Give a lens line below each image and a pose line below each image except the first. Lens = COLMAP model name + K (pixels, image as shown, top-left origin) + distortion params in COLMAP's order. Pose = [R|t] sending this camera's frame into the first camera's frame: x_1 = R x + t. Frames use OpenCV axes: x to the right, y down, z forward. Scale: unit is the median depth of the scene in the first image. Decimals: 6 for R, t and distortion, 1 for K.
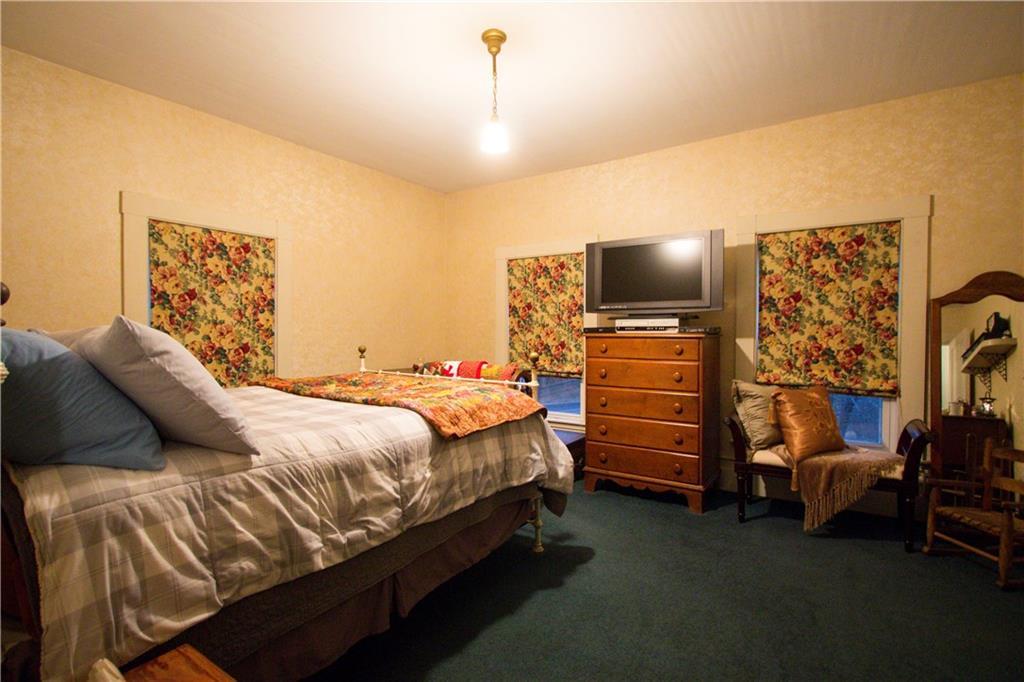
lens RADIAL K [[475.4, 0, 514.5], [0, 475.4, 341.8], [0, 0, 1]] dist [-0.011146, 0.000114]
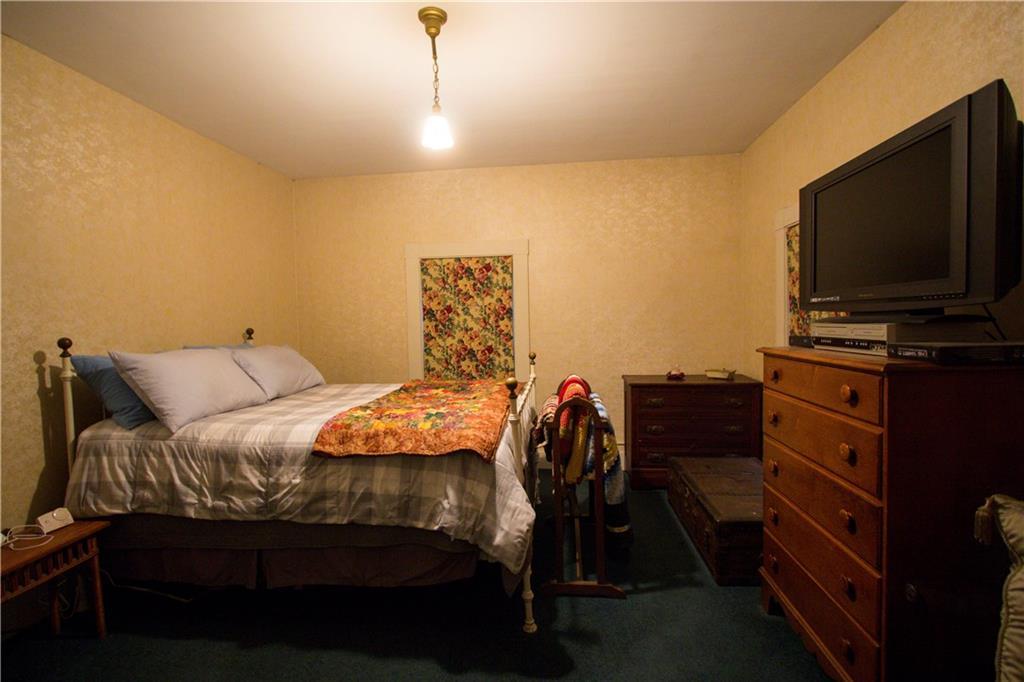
lens RADIAL K [[475.4, 0, 515.8], [0, 475.4, 342.6], [0, 0, 1]] dist [-0.011146, 0.000114]
pose [[0.488793, 0.026852, -0.871987, 1.072619], [0.003197, 0.999464, 0.032570, -0.089421], [0.872394, -0.018707, 0.488445, 0.920033]]
